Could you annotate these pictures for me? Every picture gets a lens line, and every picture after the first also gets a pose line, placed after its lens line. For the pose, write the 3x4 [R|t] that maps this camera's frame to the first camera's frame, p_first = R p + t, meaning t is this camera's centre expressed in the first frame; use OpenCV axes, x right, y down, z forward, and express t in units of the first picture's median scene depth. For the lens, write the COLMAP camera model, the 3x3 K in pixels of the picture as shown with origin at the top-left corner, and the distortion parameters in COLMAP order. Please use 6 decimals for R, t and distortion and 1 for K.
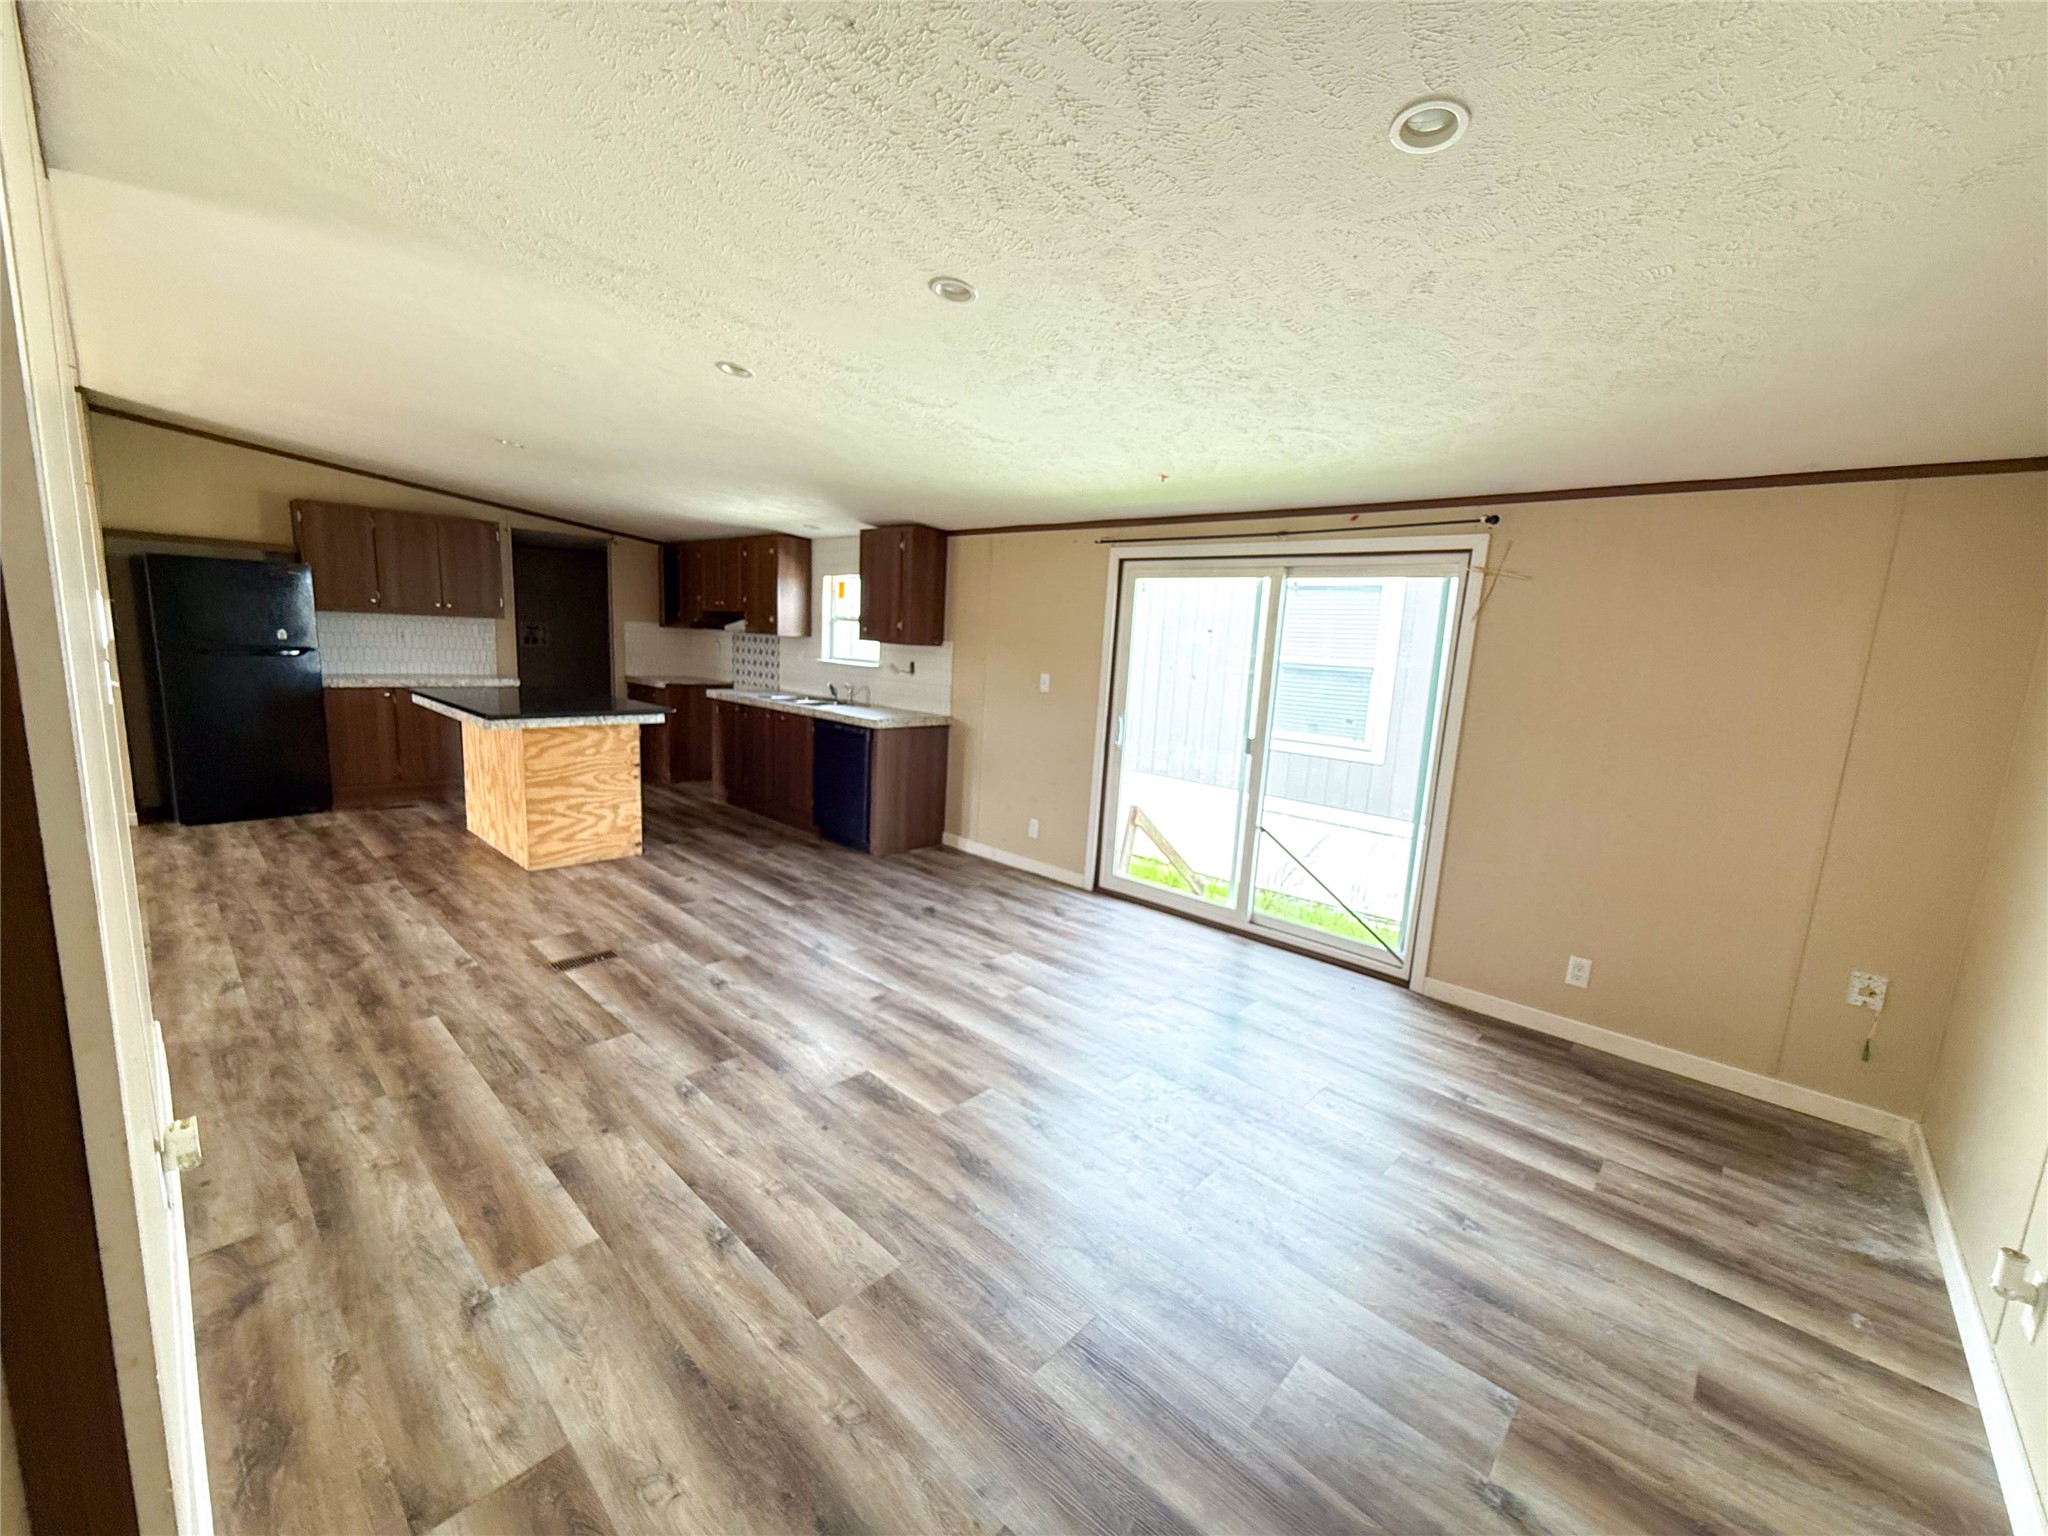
lens RADIAL K [[815.0, 0, 1027.9], [0, 815.0, 773.2], [0, 0, 1]] dist [-0.000895, -0.000173]
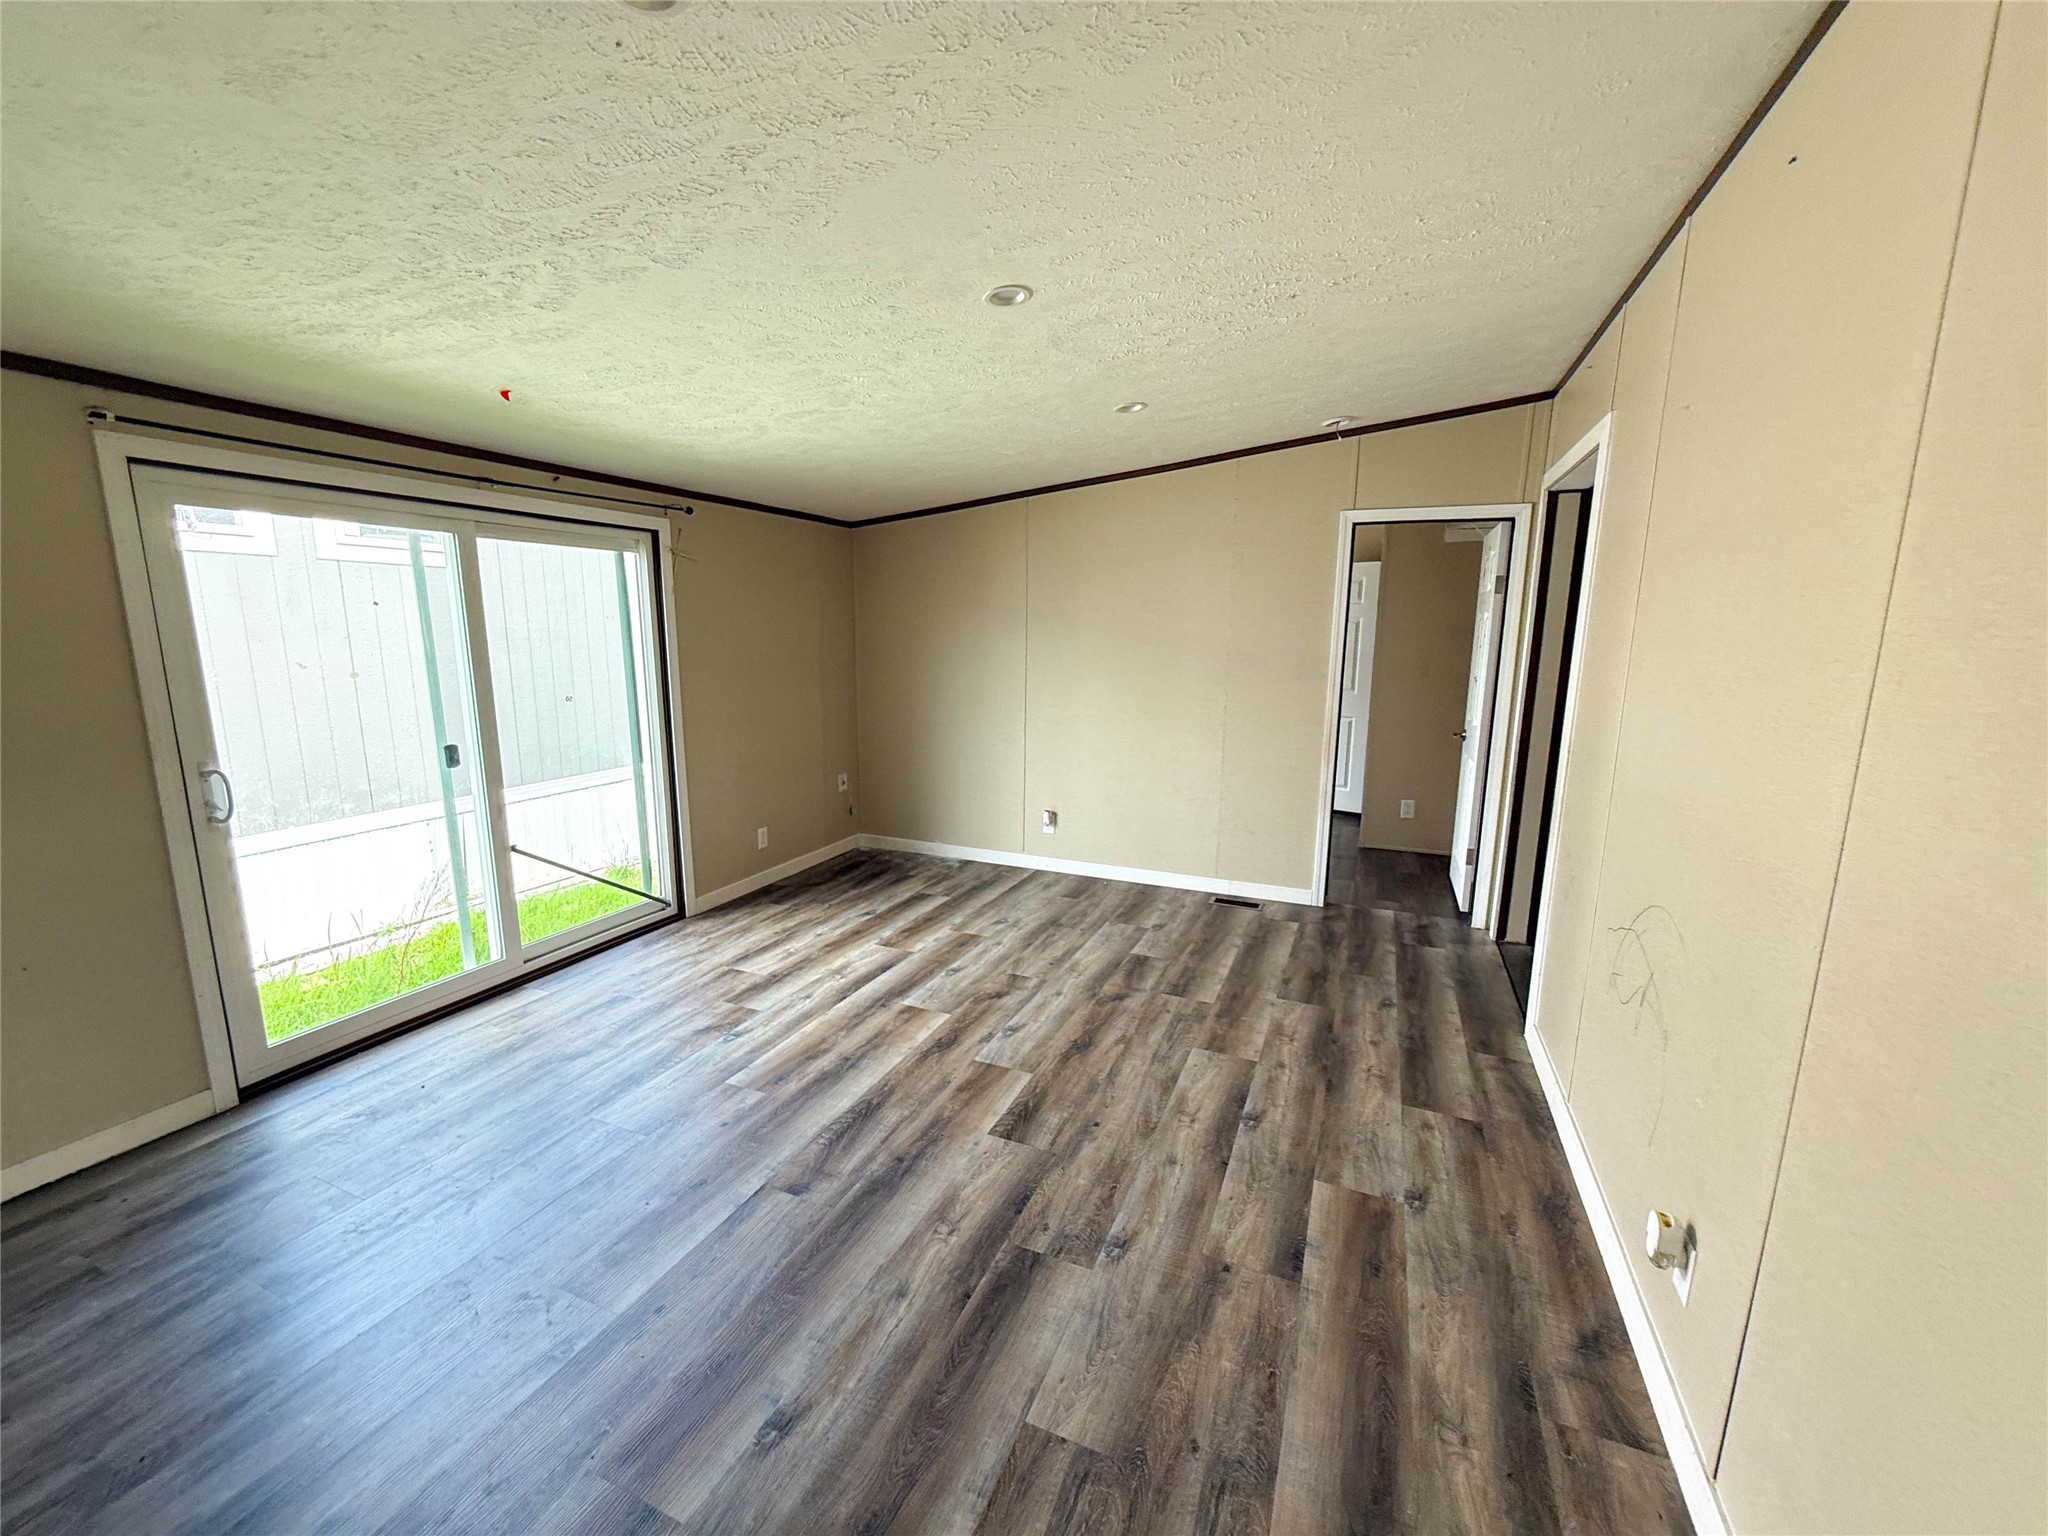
lens RADIAL K [[815.0, 0, 1027.9], [0, 815.0, 773.2], [0, 0, 1]] dist [-0.000895, -0.000173]
pose [[-0.331288, -0.226022, 0.916058, -1.115428], [0.124124, 0.952006, 0.279780, -0.303222], [-0.935330, 0.206393, -0.287334, 1.344052]]
